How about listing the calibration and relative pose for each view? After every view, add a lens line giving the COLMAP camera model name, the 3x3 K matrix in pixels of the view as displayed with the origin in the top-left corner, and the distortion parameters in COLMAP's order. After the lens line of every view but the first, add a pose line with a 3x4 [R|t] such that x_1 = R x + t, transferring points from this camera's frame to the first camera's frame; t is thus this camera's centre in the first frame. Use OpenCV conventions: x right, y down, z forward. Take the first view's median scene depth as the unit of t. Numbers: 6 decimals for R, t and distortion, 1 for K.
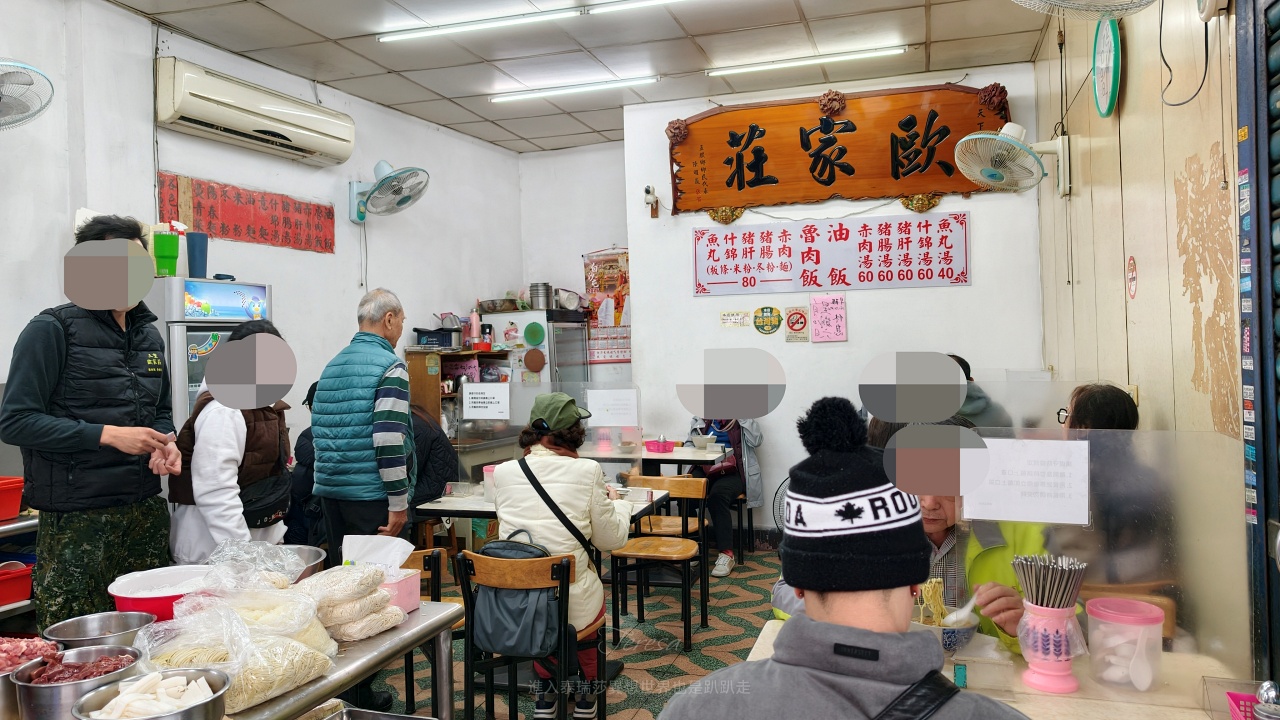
lens RADIAL K [[901.4, 0, 640.0], [0, 901.4, 360.0], [0, 0, 1]] dist [-0.055268, -0.000829]
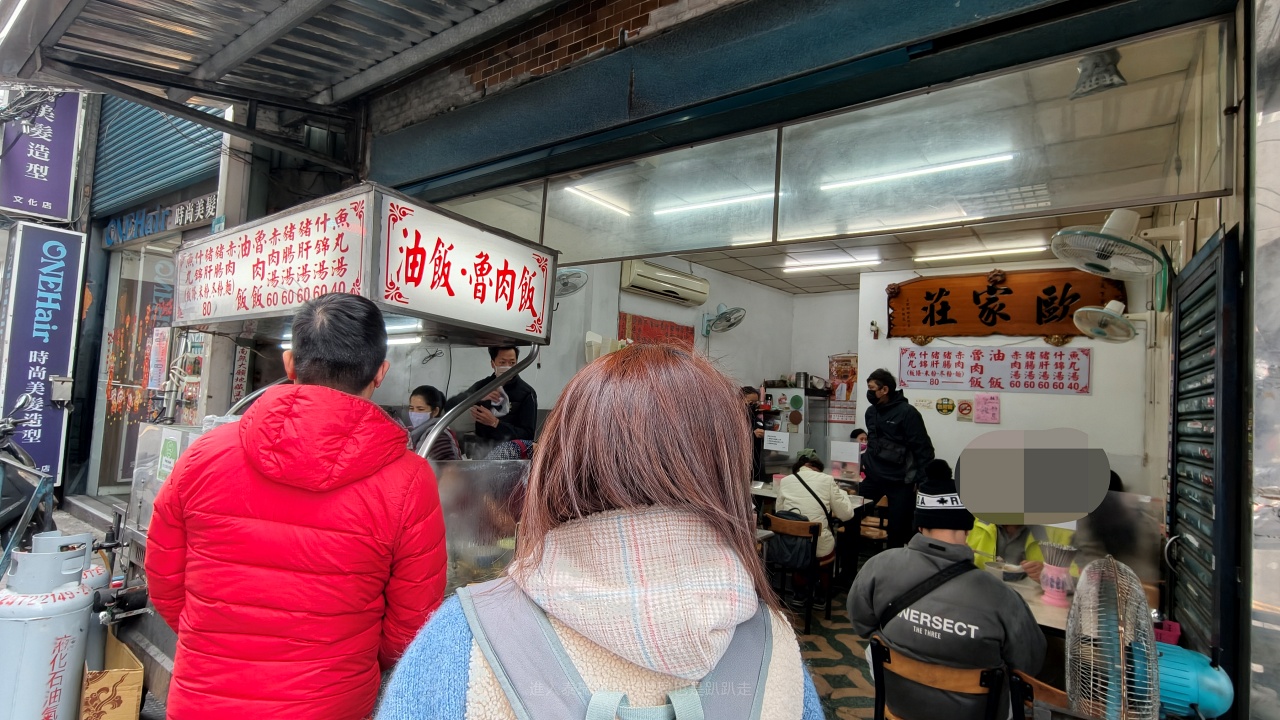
lens RADIAL K [[648.8, 0, 640.0], [0, 648.8, 360.0], [0, 0, 1]] dist [-0.029789, 0.054817]
pose [[0.943988, 0.061701, -0.324160, -0.005282], [-0.084038, 0.994924, -0.055354, -0.017165], [0.319099, 0.079495, 0.944382, -0.291096]]
